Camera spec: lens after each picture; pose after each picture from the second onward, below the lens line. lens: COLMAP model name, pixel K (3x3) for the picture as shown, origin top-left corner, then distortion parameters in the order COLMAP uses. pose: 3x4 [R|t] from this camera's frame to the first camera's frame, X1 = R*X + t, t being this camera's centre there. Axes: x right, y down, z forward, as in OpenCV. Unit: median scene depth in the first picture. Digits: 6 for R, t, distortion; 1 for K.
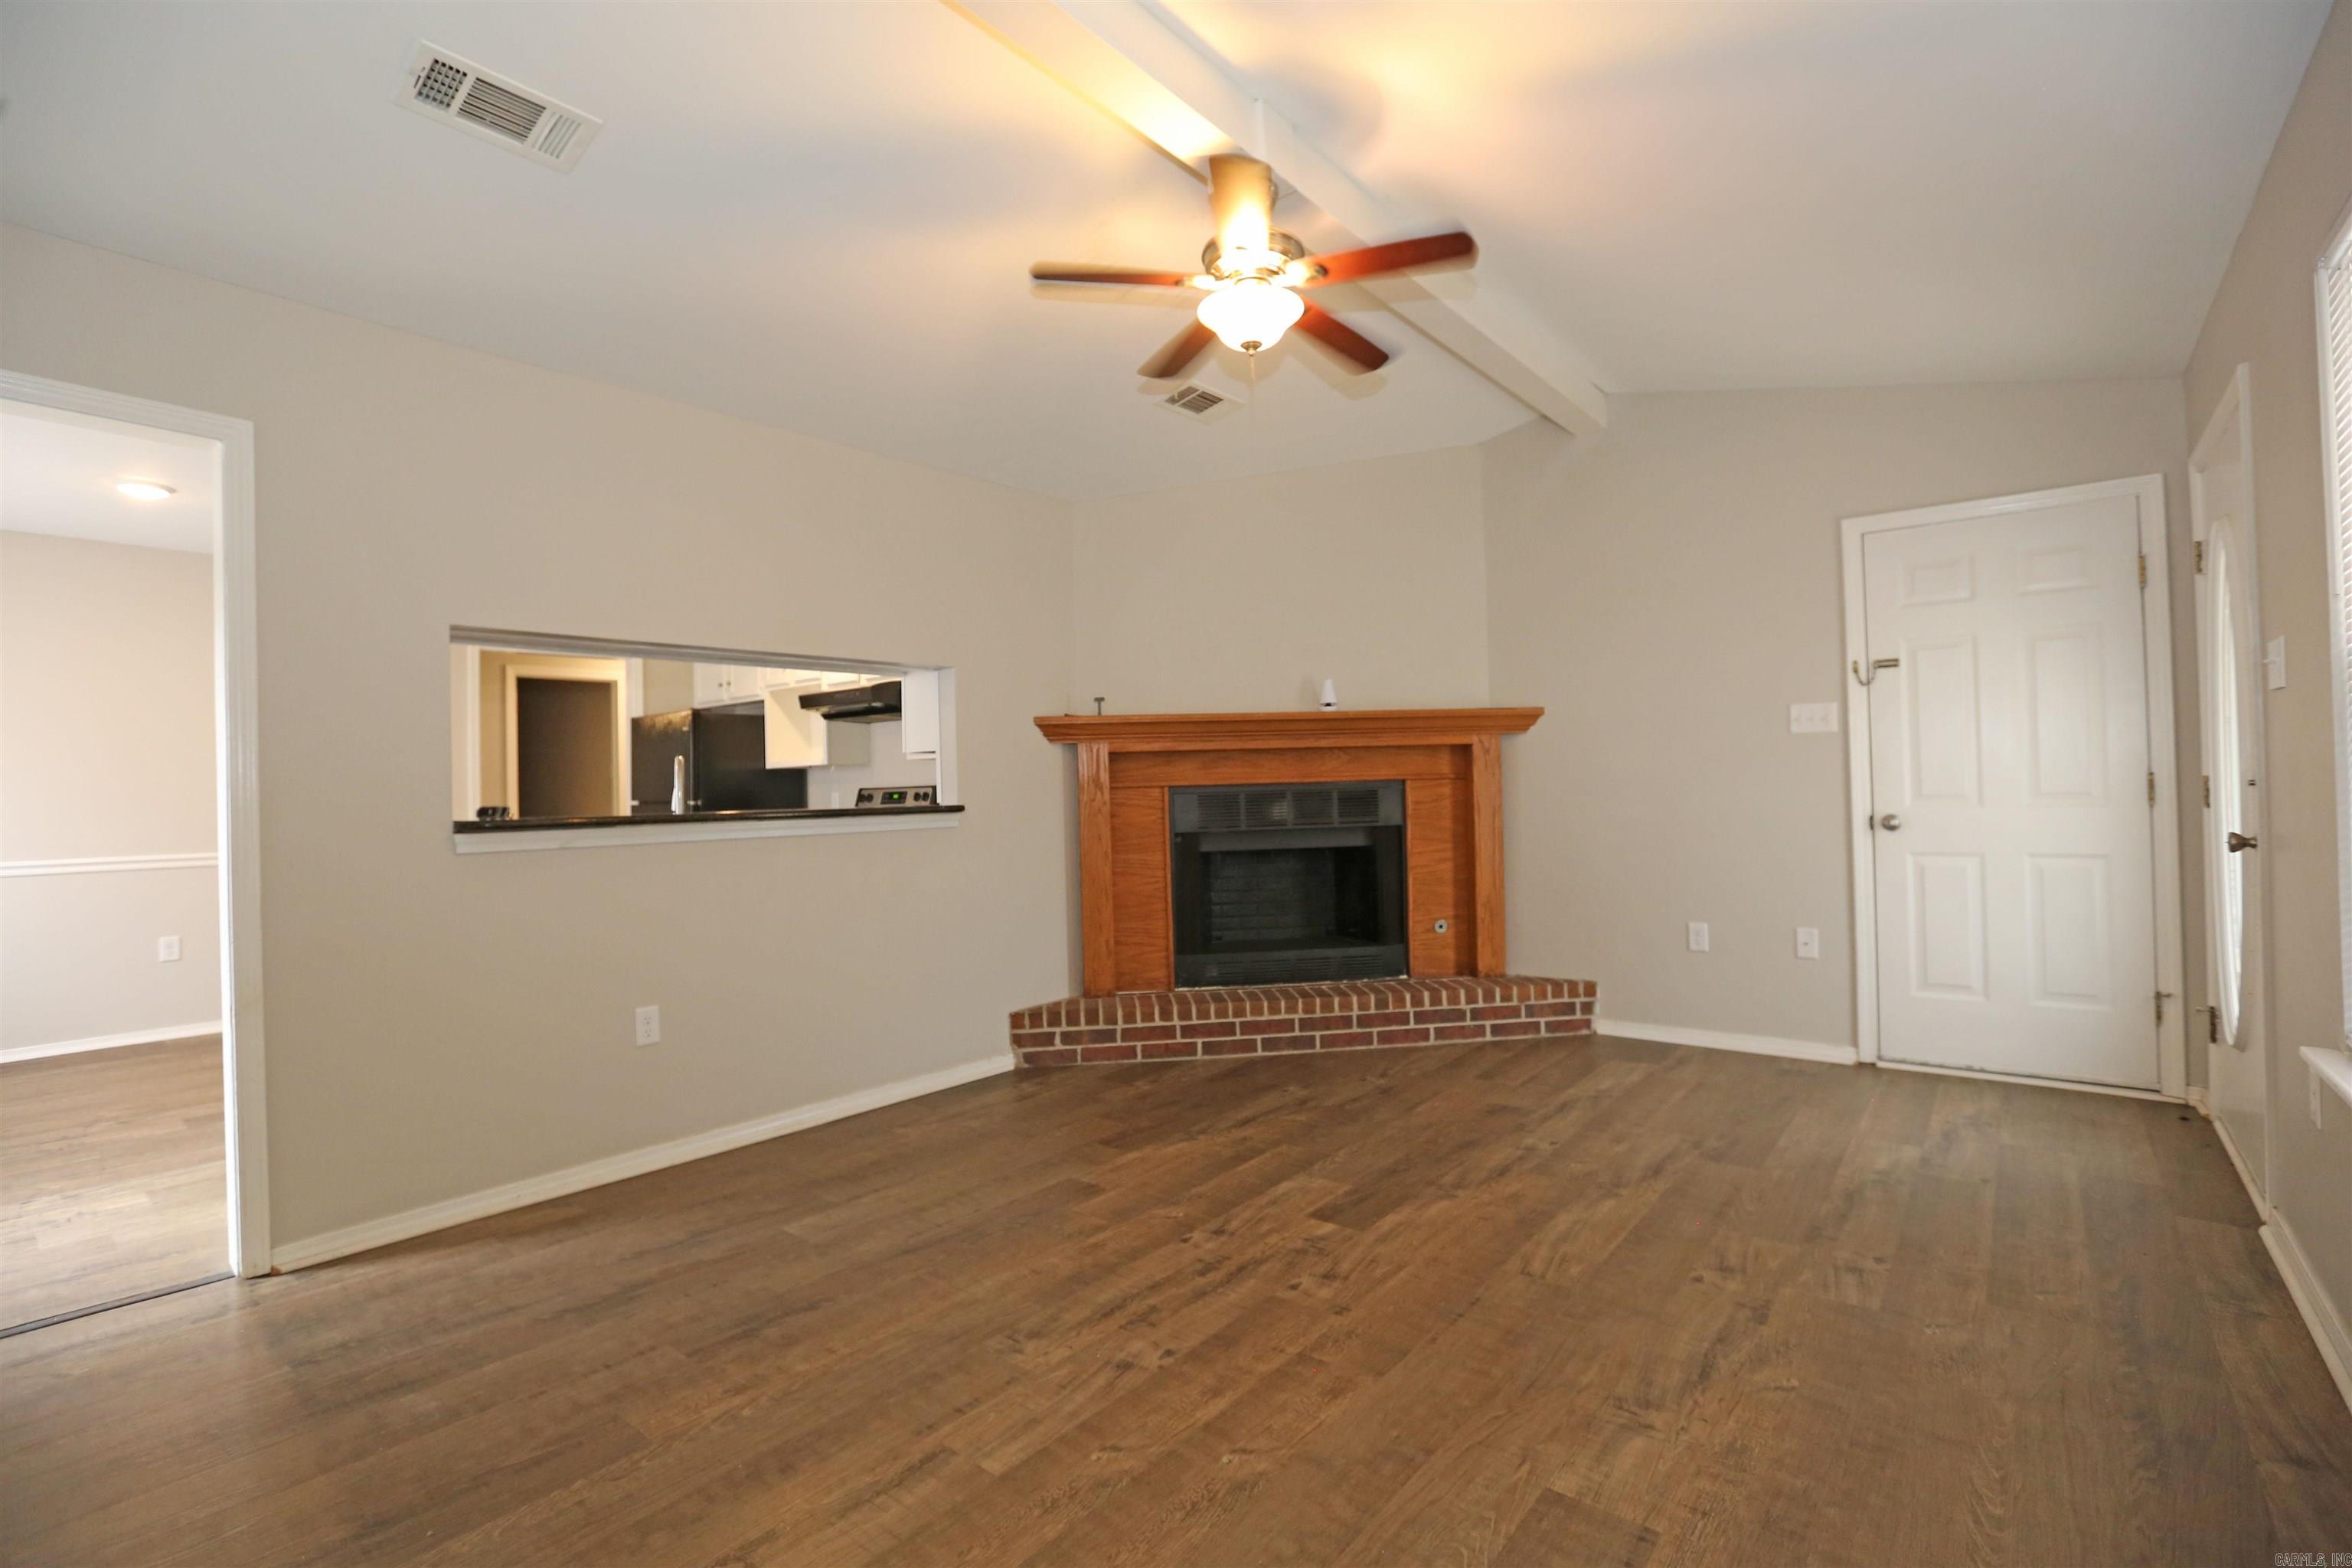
lens RADIAL K [[1061.8, 0, 1165.5], [0, 1061.8, 778.5], [0, 0, 1]] dist [-0.052839, 0.015927]
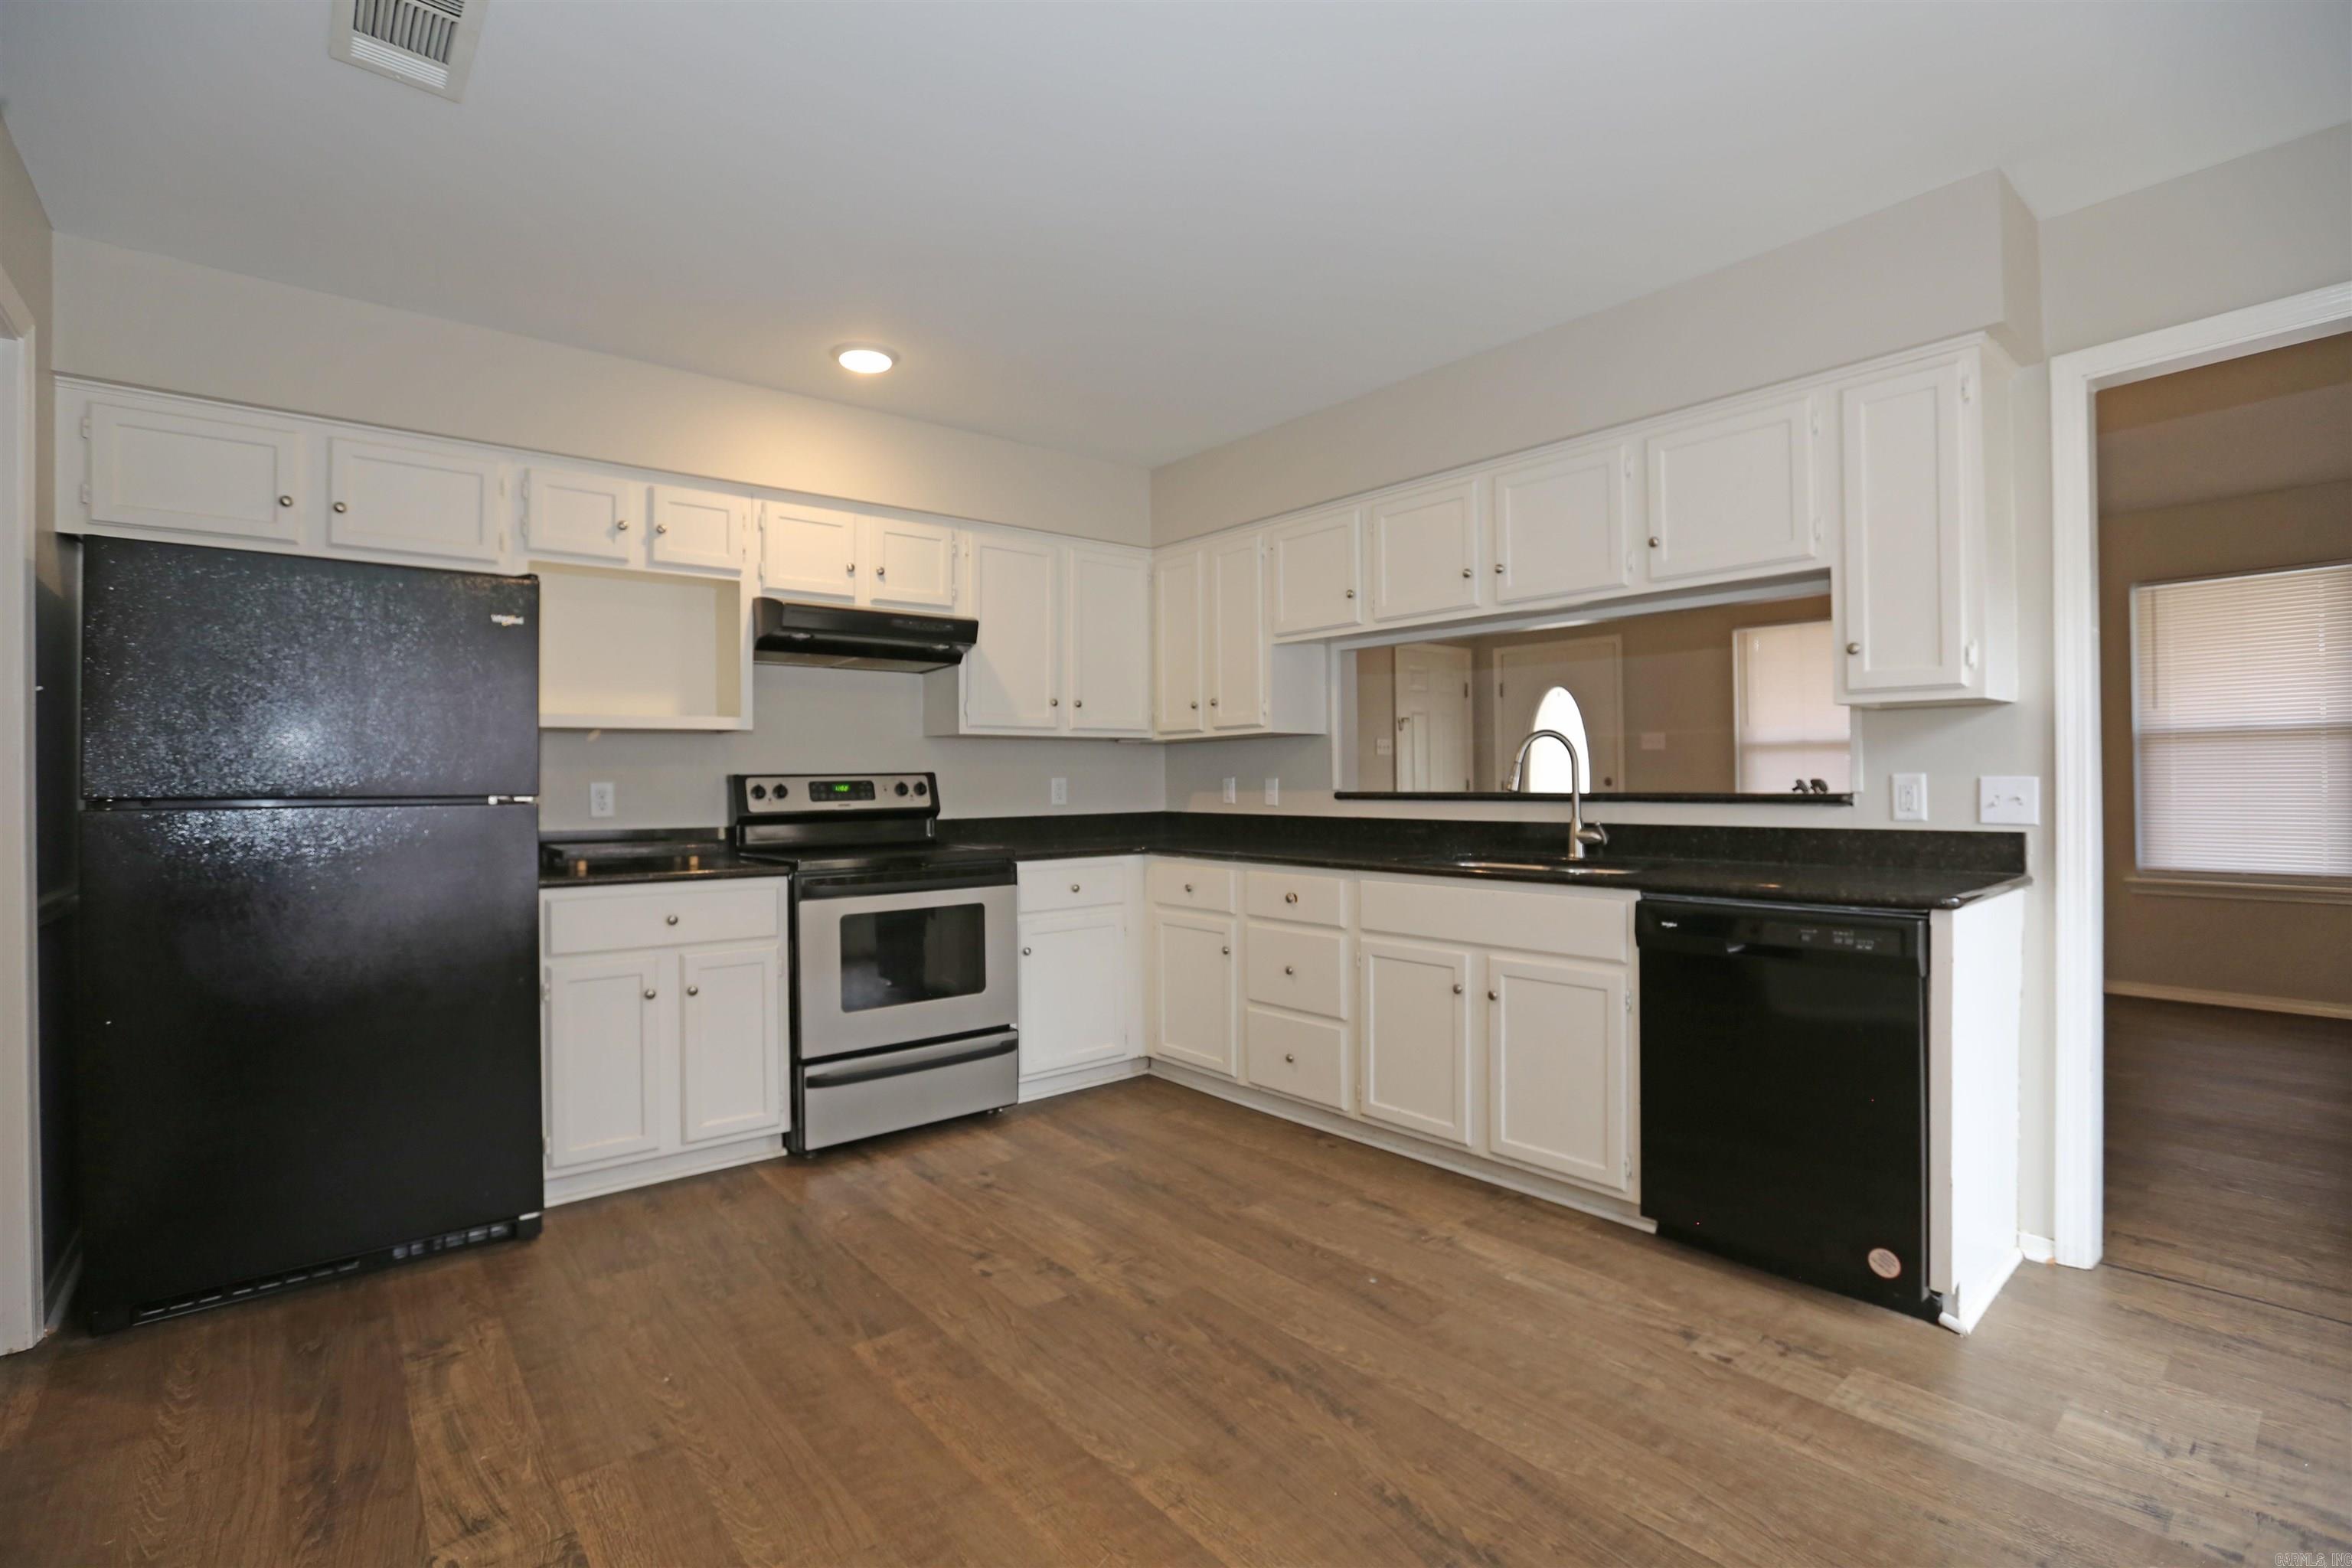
lens RADIAL K [[1061.8, 0, 1158.2], [0, 1061.8, 781.6], [0, 0, 1]] dist [-0.052839, 0.015927]
pose [[0.195046, 0.016617, 0.980653, -0.989209], [-0.009232, 0.999843, -0.015106, 0.024679], [-0.980751, -0.006107, 0.195168, 0.817924]]
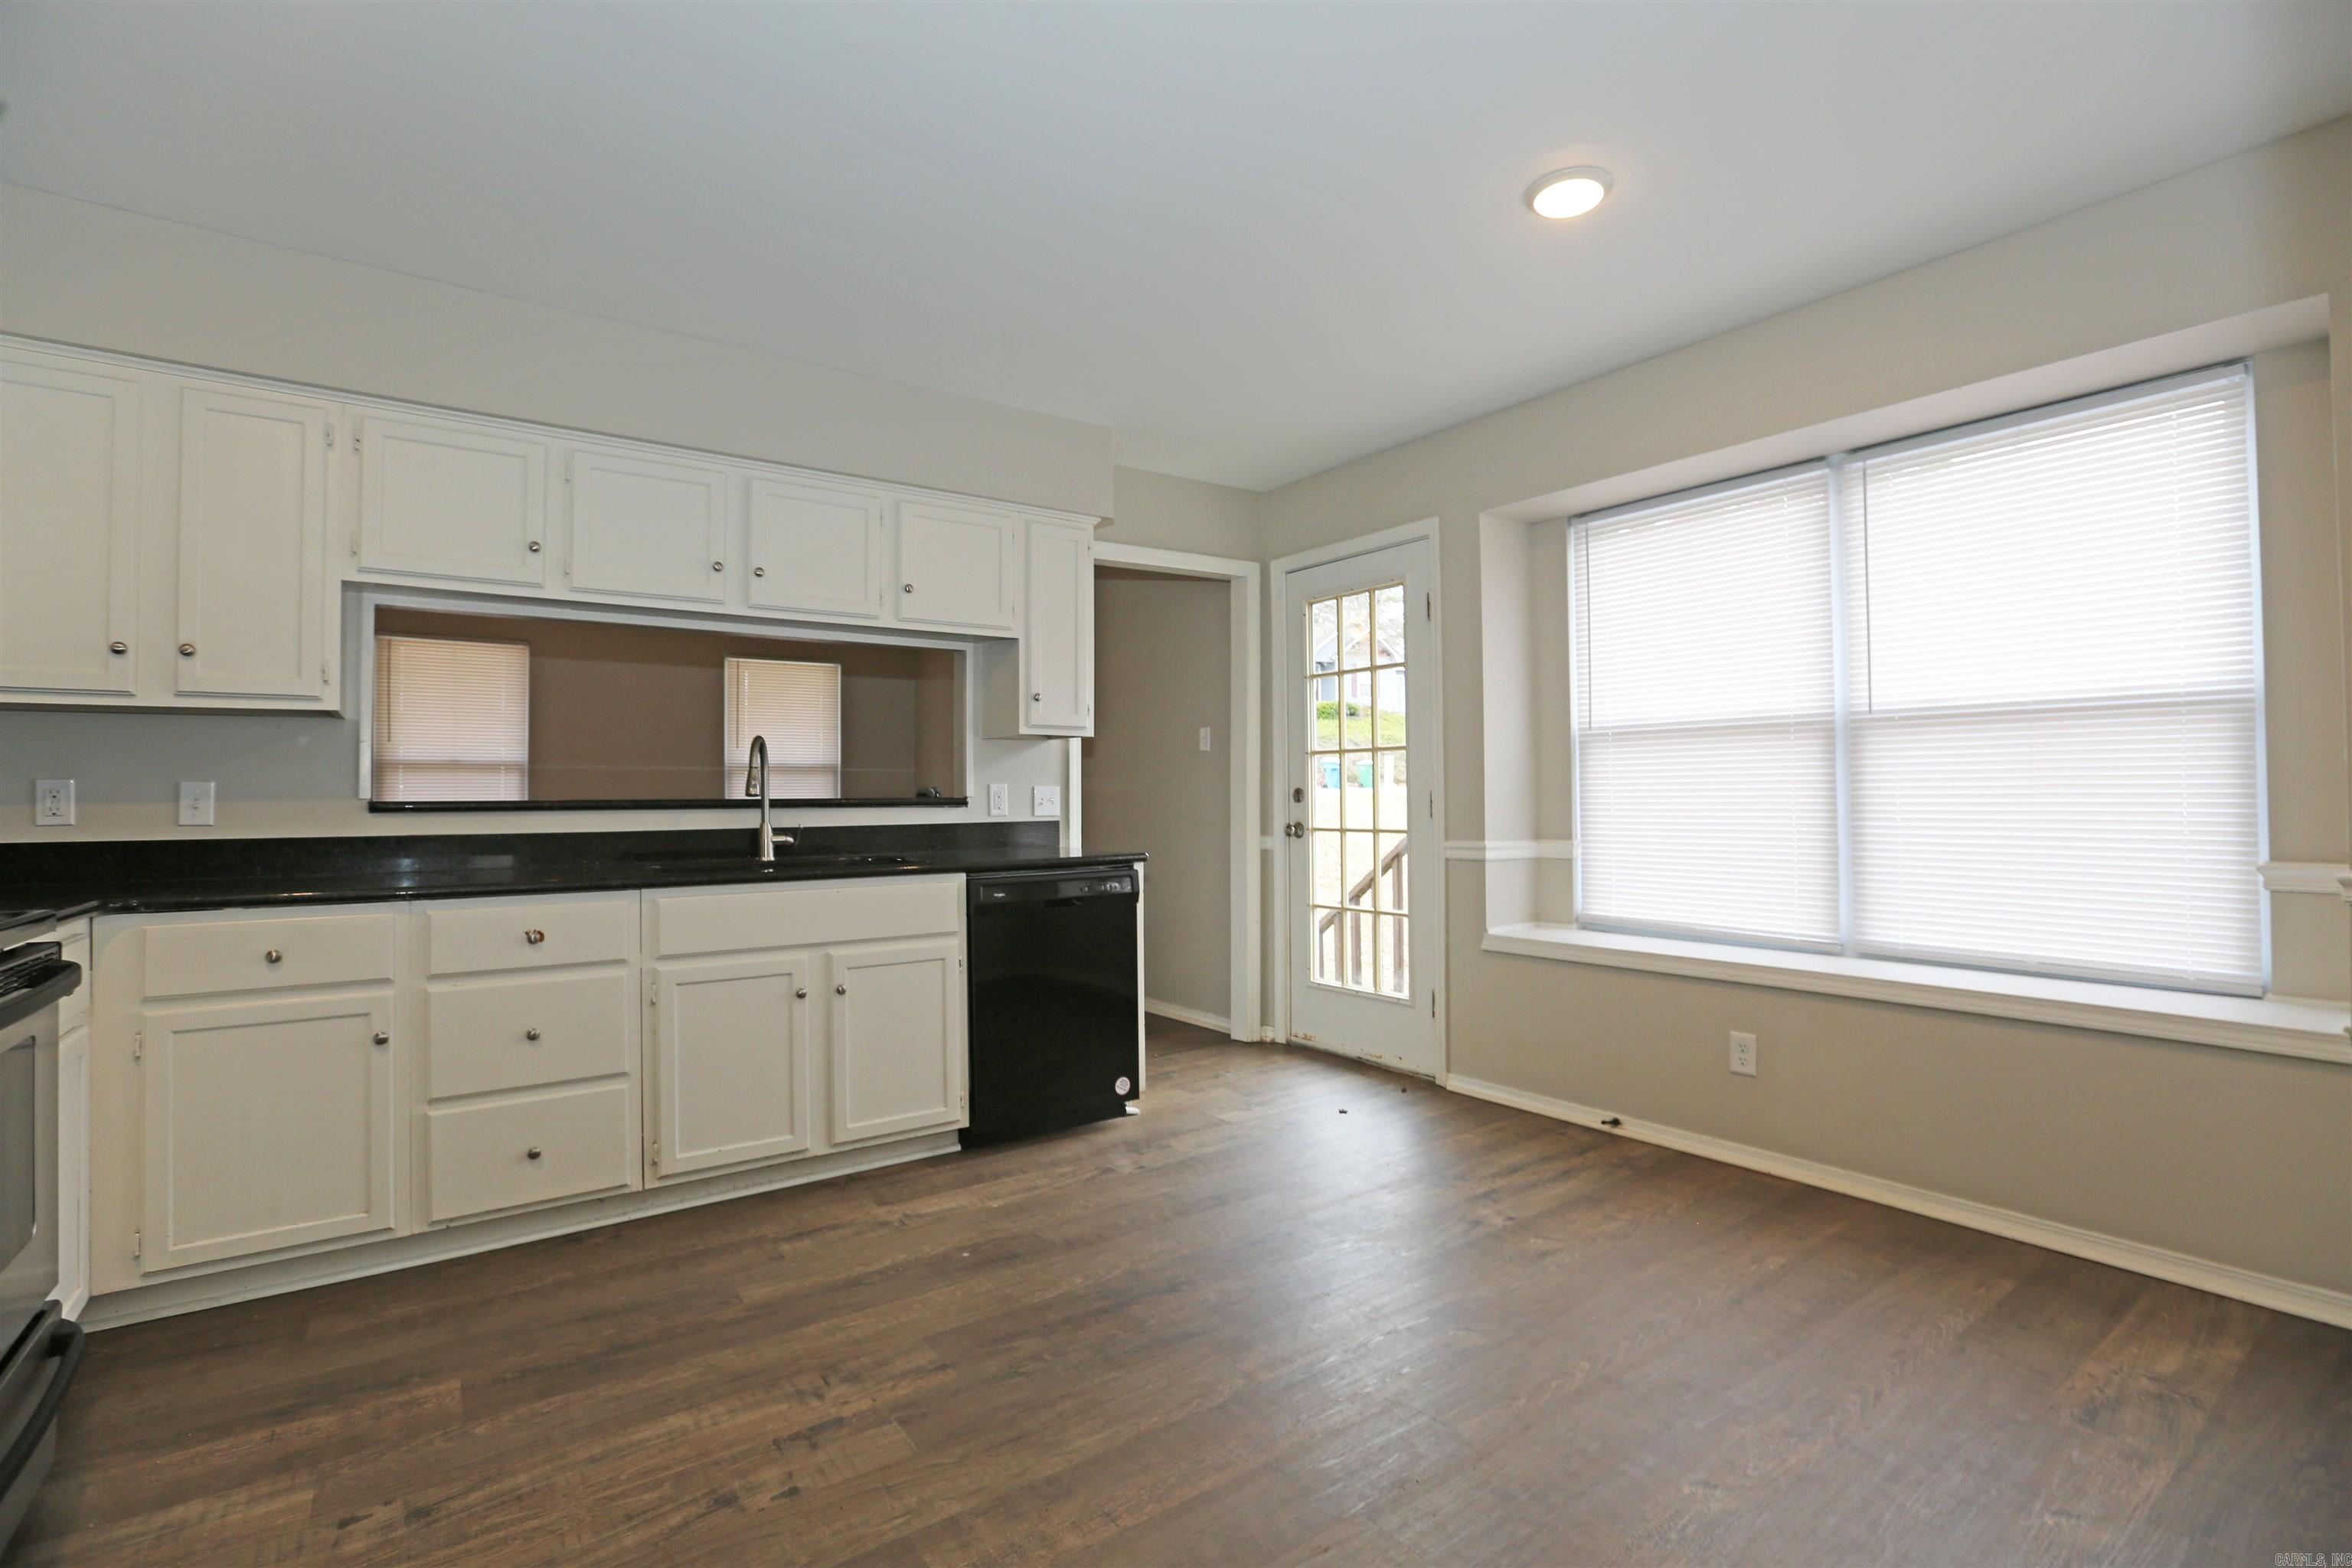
lens RADIAL K [[1061.8, 0, 1185.9], [0, 1061.8, 785.6], [0, 0, 1]] dist [-0.052839, 0.015927]
pose [[-0.969177, 0.031123, 0.244390, -0.733884], [0.023919, 0.999189, -0.032391, 0.039044], [-0.245200, -0.025547, -0.969136, 1.269761]]
